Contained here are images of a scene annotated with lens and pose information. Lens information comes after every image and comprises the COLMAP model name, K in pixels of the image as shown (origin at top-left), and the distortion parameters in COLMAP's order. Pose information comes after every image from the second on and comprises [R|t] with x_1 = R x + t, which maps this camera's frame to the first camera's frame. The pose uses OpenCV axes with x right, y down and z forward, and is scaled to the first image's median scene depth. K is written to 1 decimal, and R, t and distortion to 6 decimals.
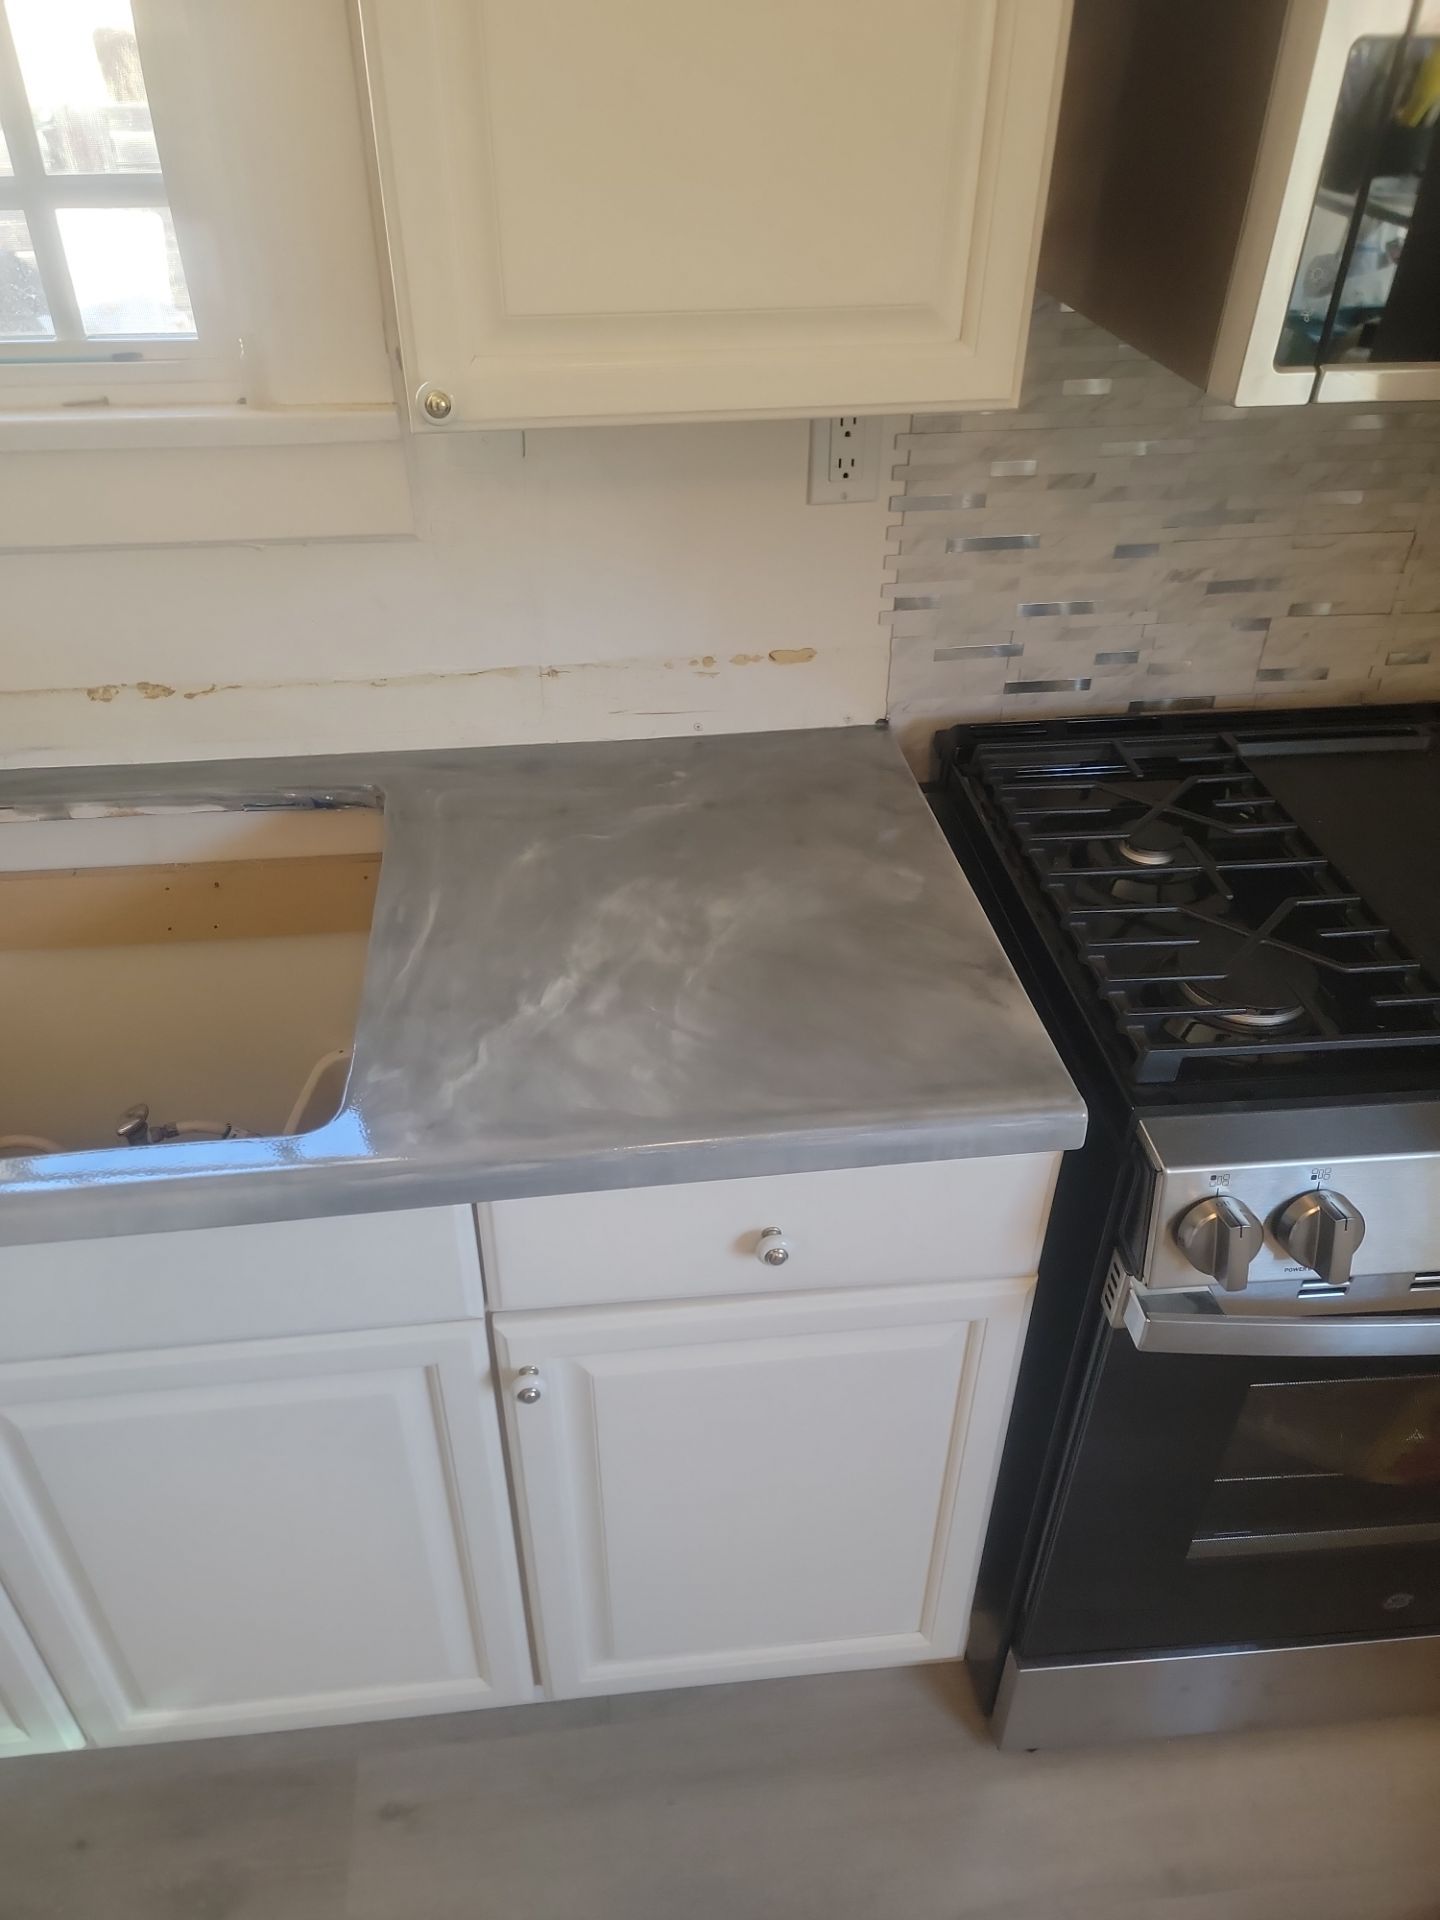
lens RADIAL K [[1388.6, 0, 718.7], [0, 1388.6, 957.1], [0, 0, 1]] dist [0.045146, -0.010079]
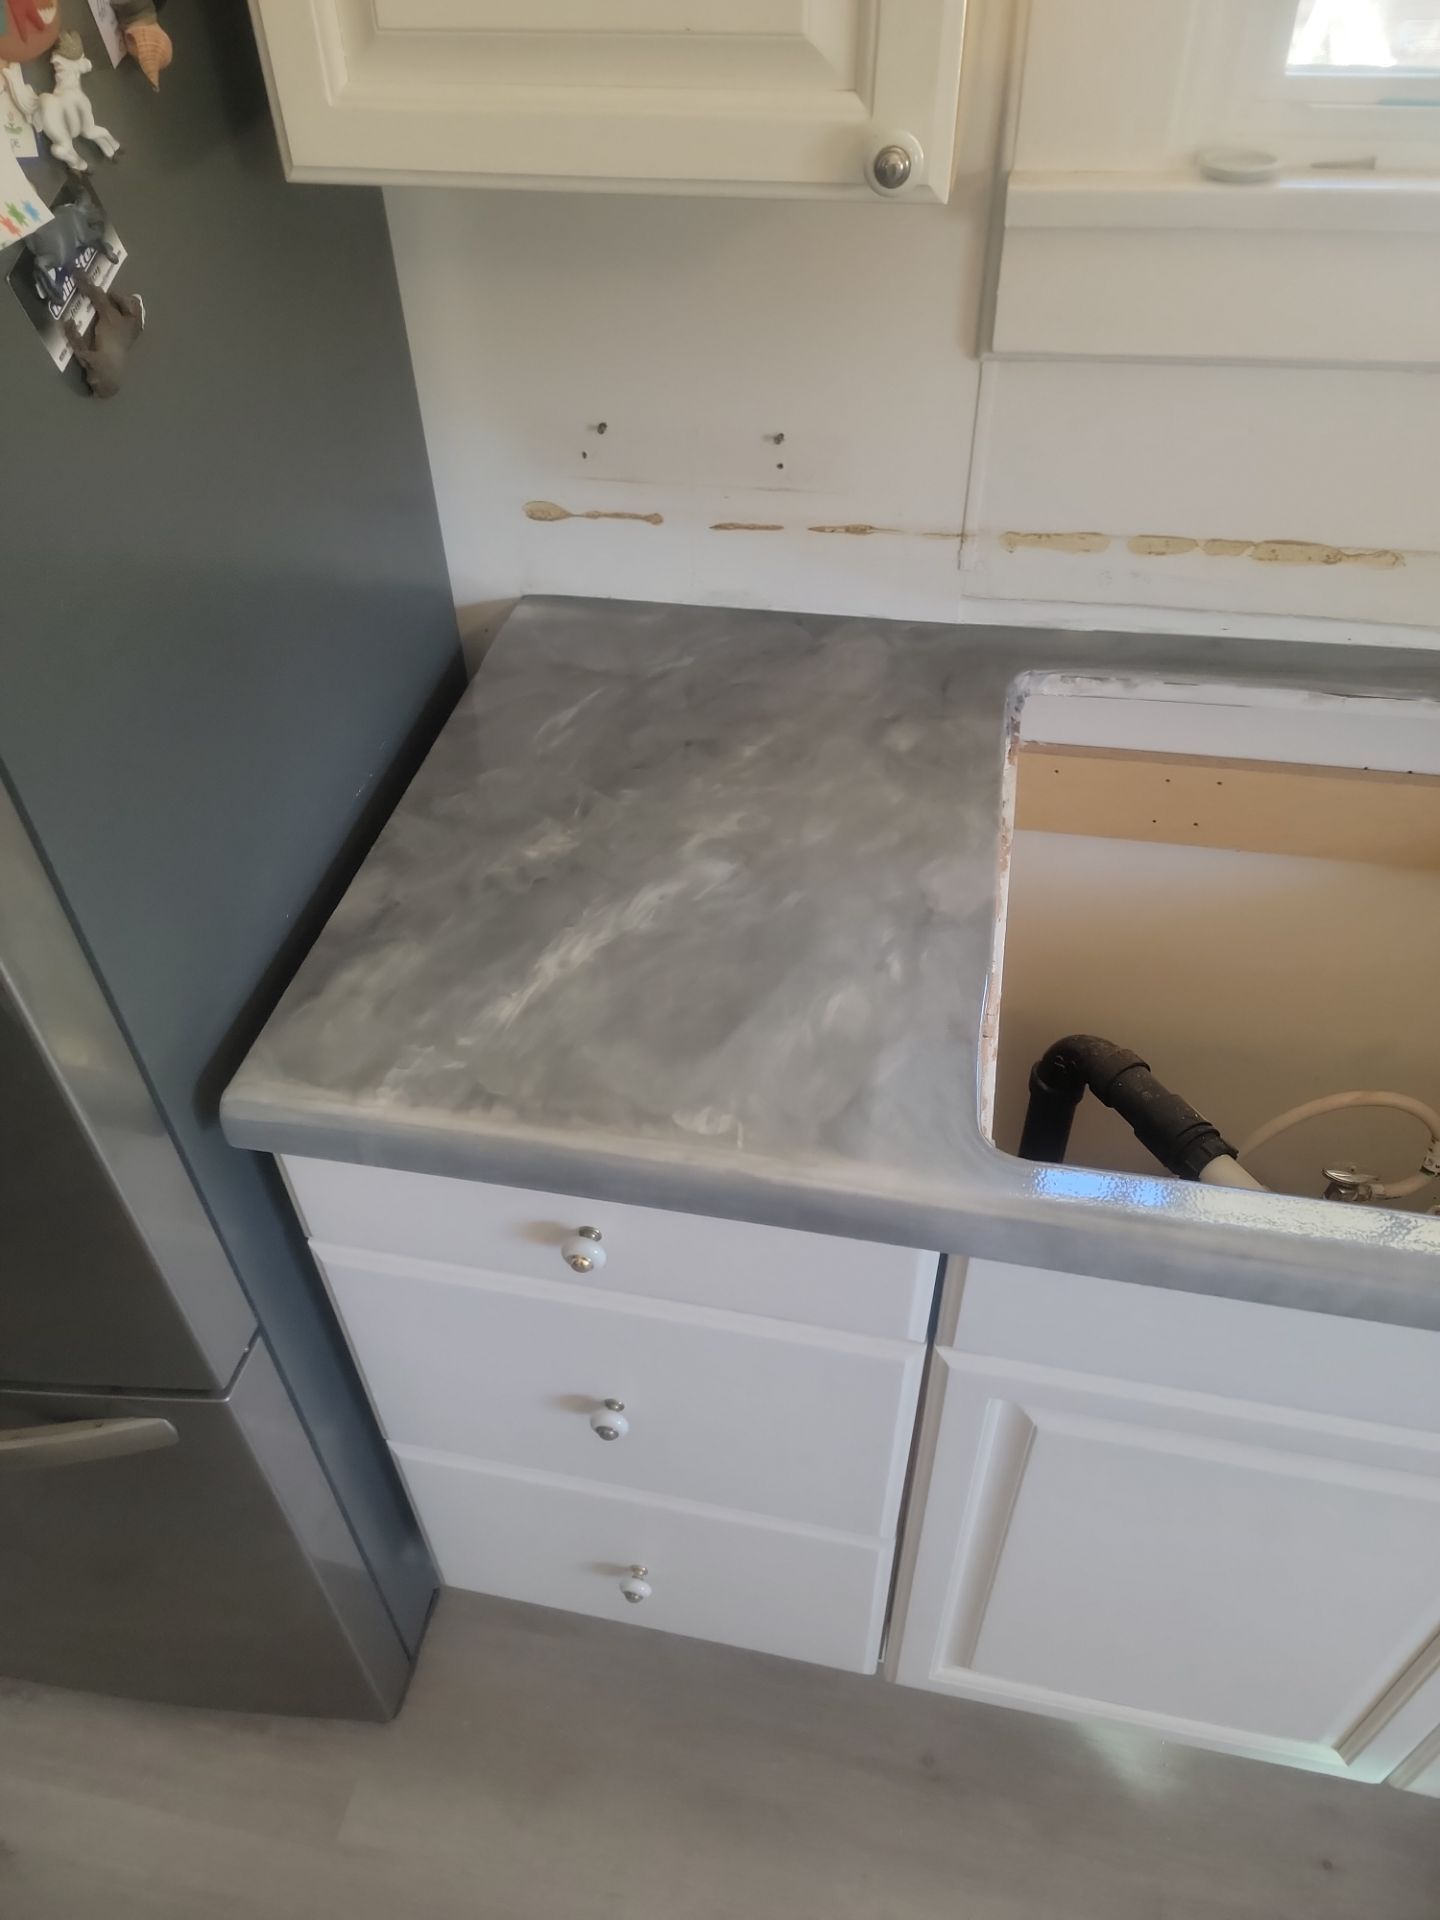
lens RADIAL K [[1388.6, 0, 710.4], [0, 1388.6, 946.8], [0, 0, 1]] dist [0.045146, -0.010079]
pose [[0.954779, 0.188181, -0.230183, -0.727026], [-0.155014, 0.975725, 0.154696, -0.038763], [0.253706, -0.112019, 0.960773, 0.115860]]
